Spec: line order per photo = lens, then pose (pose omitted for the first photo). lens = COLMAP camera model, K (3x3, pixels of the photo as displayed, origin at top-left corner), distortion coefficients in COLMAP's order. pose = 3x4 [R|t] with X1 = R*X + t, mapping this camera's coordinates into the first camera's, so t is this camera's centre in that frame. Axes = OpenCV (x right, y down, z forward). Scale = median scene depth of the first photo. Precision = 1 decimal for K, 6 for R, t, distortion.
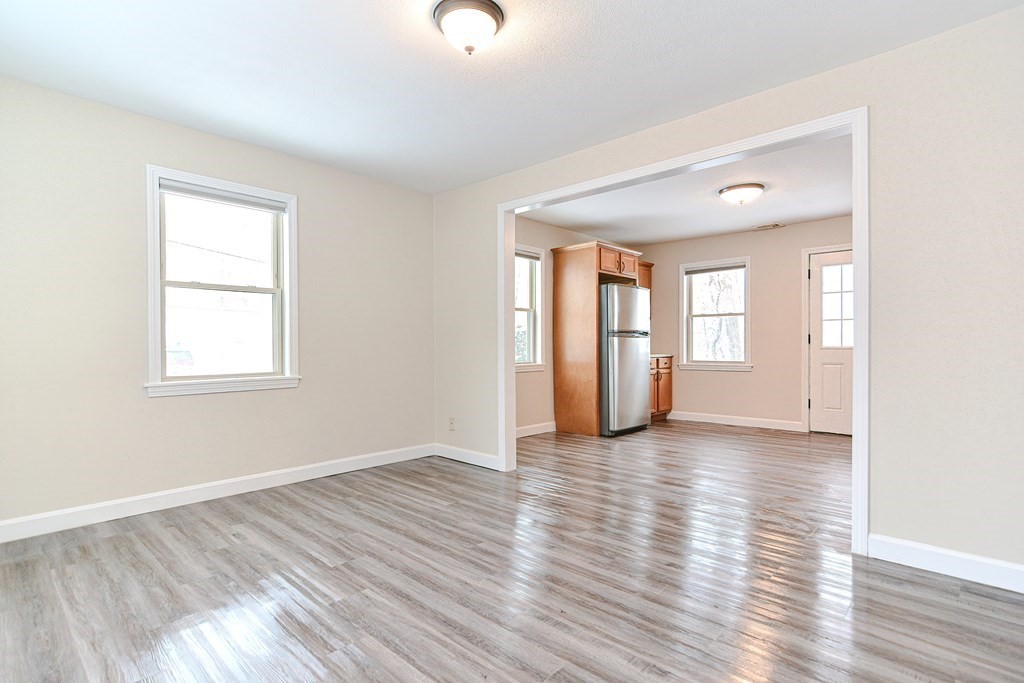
lens RADIAL K [[504.5, 0, 507.1], [0, 504.5, 349.1], [0, 0, 1]] dist [-0.019035, 0.006853]
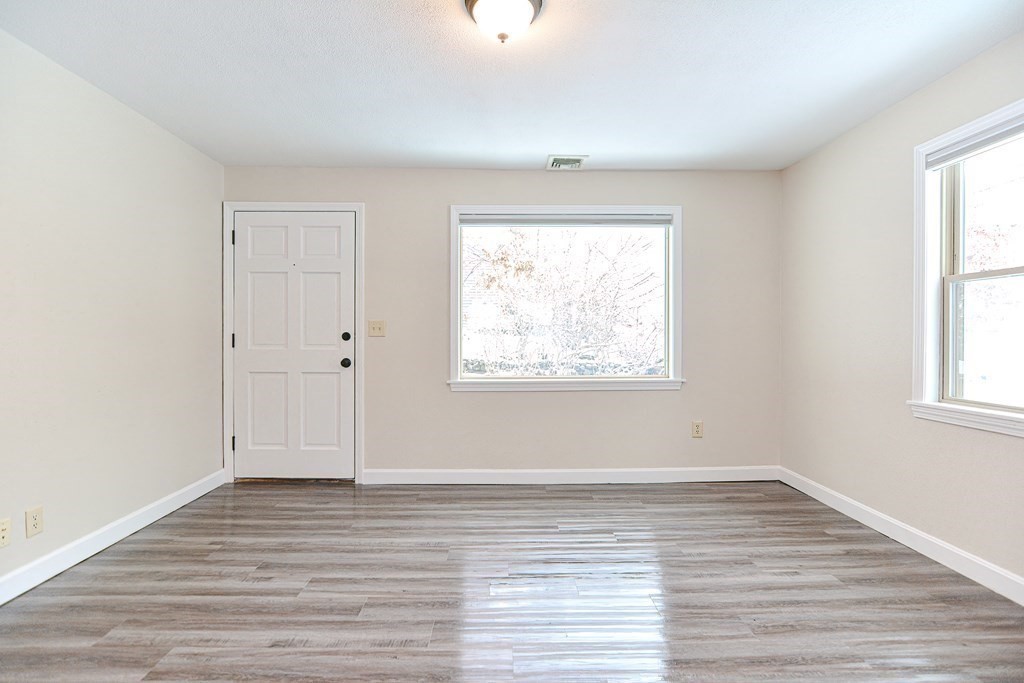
lens RADIAL K [[504.5, 0, 515.4], [0, 504.5, 337.5], [0, 0, 1]] dist [-0.019035, 0.006853]
pose [[-0.702108, 0.007577, -0.712030, 0.191427], [-0.003646, 0.999892, 0.014236, -0.023804], [0.712061, 0.012592, -0.702004, 0.568200]]
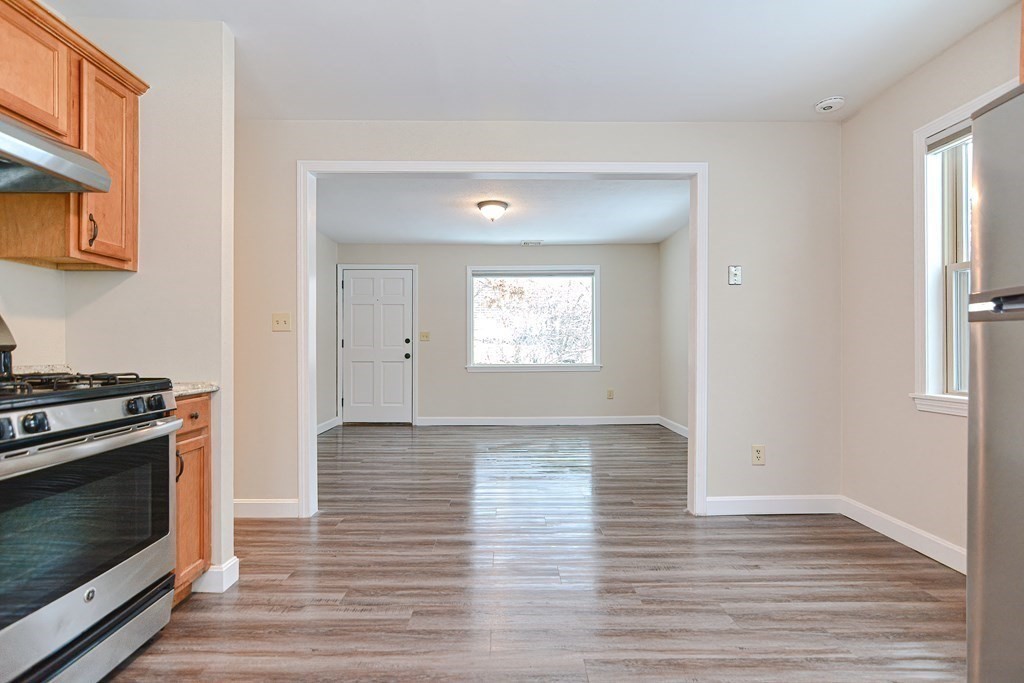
lens RADIAL K [[504.5, 0, 494.1], [0, 504.5, 349.3], [0, 0, 1]] dist [-0.019035, 0.006853]
pose [[-0.736258, 0.008541, -0.676647, 0.508569], [-0.000896, 0.999907, 0.013597, -0.011947], [0.676700, 0.010617, -0.736182, 0.927581]]
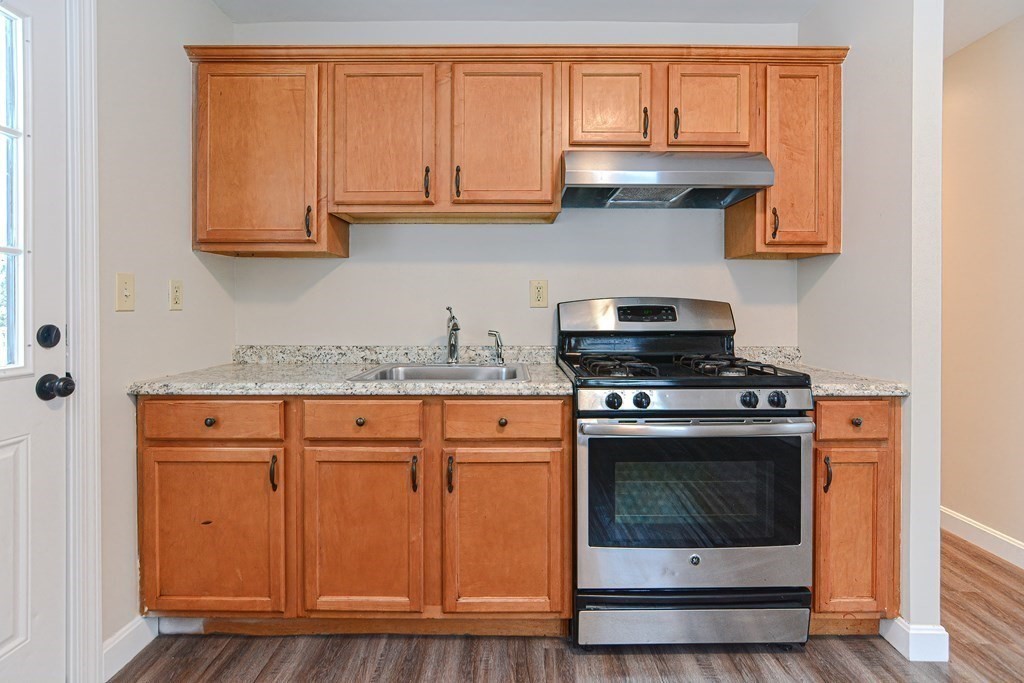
lens RADIAL K [[504.5, 0, 514.2], [0, 504.5, 306.9], [0, 0, 1]] dist [-0.019035, 0.006853]
pose [[-0.687886, 0.003161, 0.725812, 0.358211], [0.007204, 0.999971, 0.002473, -0.029222], [-0.725783, 0.006930, -0.687889, 0.876823]]
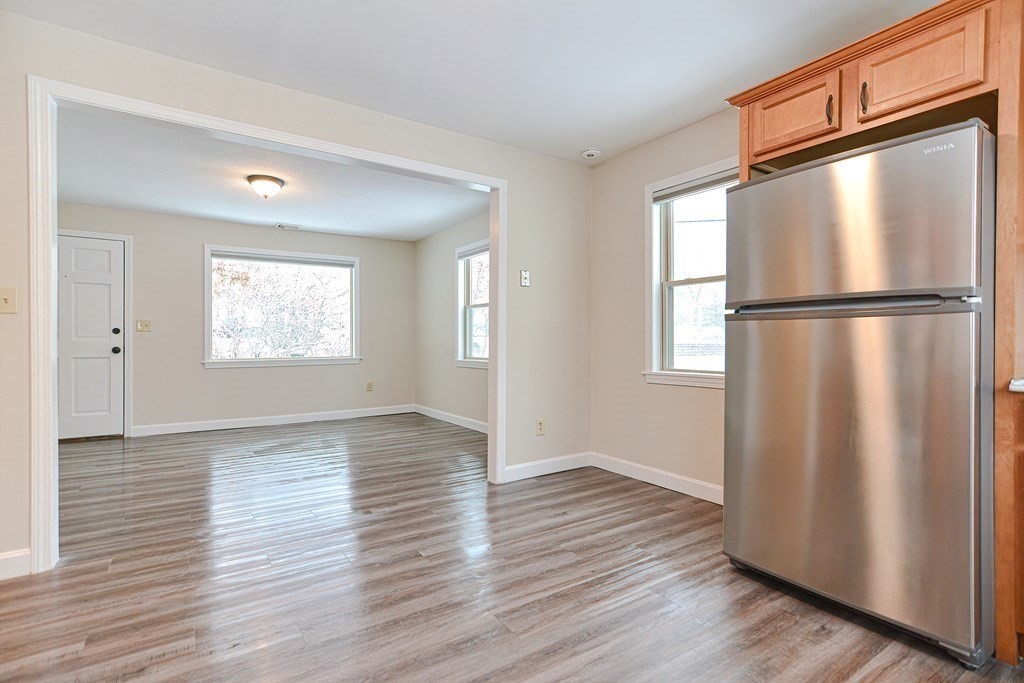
lens RADIAL K [[504.5, 0, 506.8], [0, 504.5, 341.8], [0, 0, 1]] dist [-0.019035, 0.006853]
pose [[-0.232587, 0.007139, -0.972549, 0.584144], [-0.006699, 0.999938, 0.008943, -0.008651], [0.972553, 0.008595, -0.232525, 0.838383]]
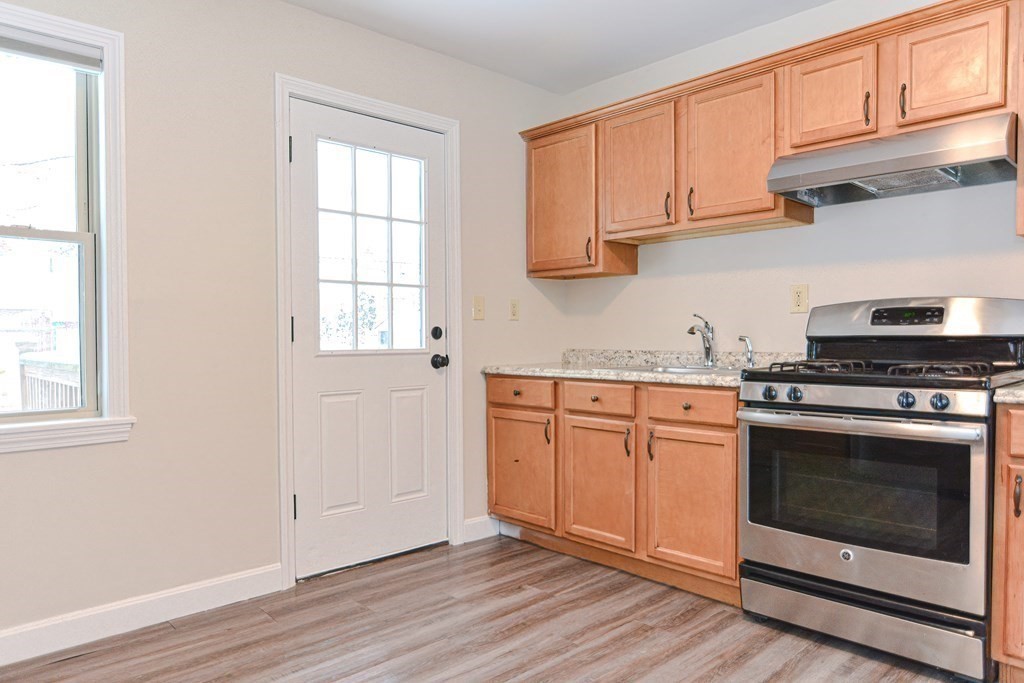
lens RADIAL K [[681.4, 0, 527.2], [0, 681.4, 353.7], [0, 0, 1]] dist [-0.014879, -0.000974]
pose [[0.040117, -0.023706, 0.998914, 0.112350], [0.012428, 0.999653, 0.023225, -0.011617], [-0.999118, 0.011483, 0.040397, 0.776854]]
